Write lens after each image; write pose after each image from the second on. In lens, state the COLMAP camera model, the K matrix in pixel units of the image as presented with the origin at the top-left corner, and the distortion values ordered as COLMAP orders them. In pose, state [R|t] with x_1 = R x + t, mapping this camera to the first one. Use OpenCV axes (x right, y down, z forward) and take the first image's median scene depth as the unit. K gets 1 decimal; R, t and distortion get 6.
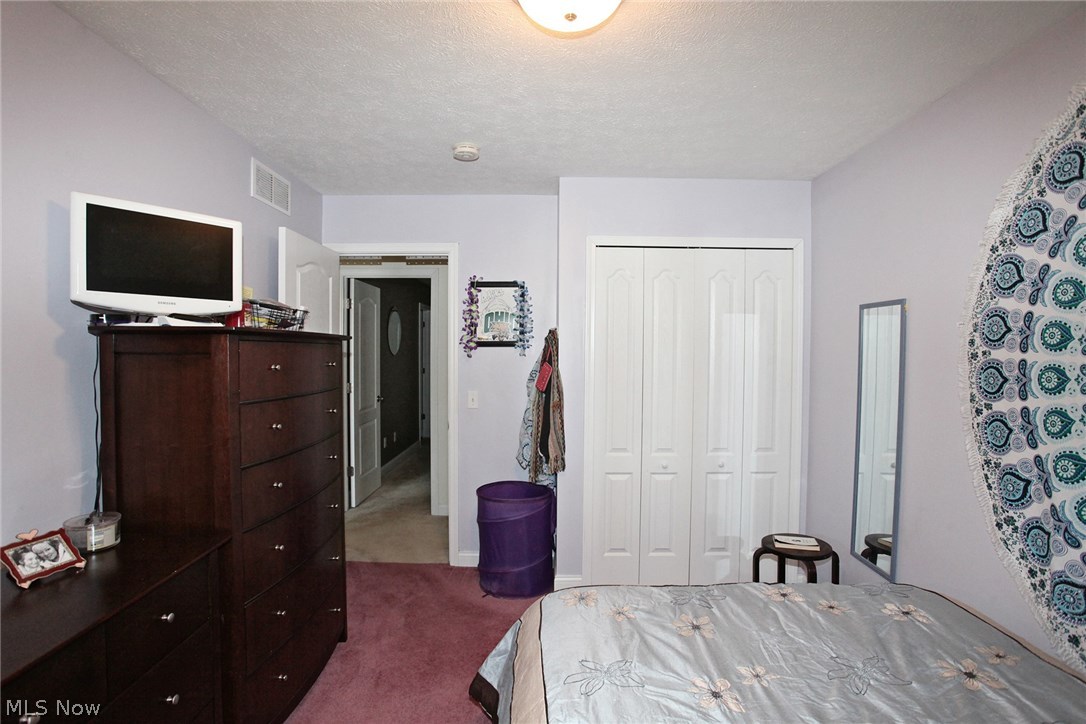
lens RADIAL K [[528.6, 0, 540.7], [0, 528.6, 362.8], [0, 0, 1]] dist [-0.079357, 0.033747]
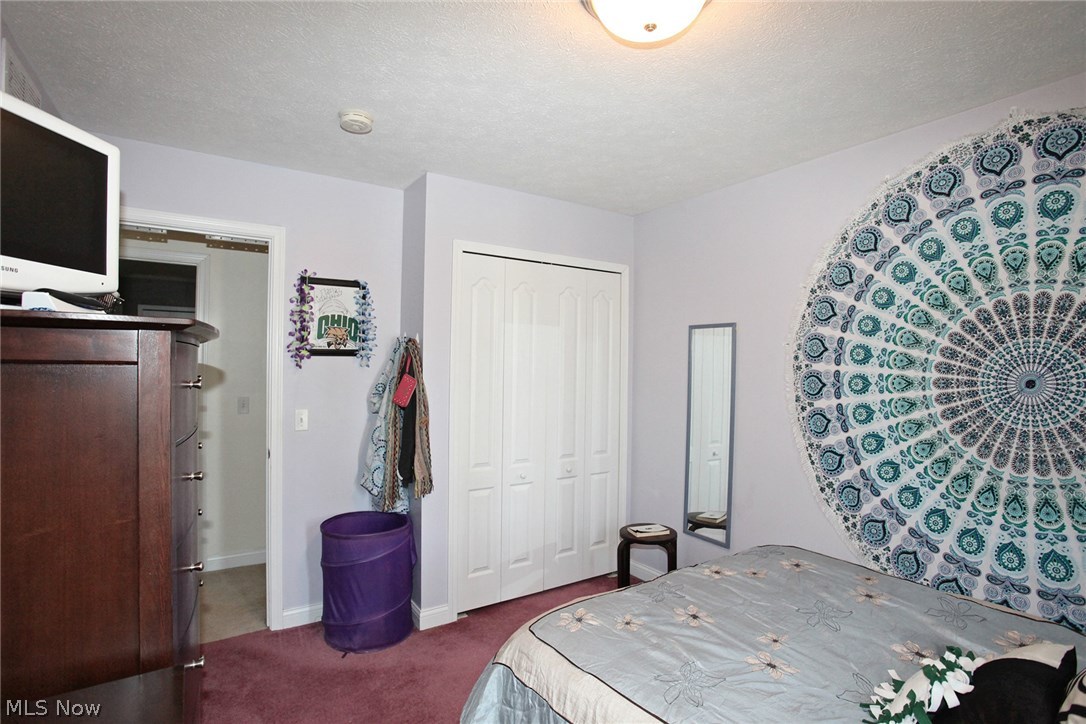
lens RADIAL K [[528.6, 0, 540.7], [0, 528.6, 362.8], [0, 0, 1]] dist [-0.079357, 0.033747]
pose [[0.833630, 0.006783, 0.552281, -0.506094], [0.004644, 0.999803, -0.019290, -0.003303], [-0.552303, 0.018645, 0.833435, 0.227624]]
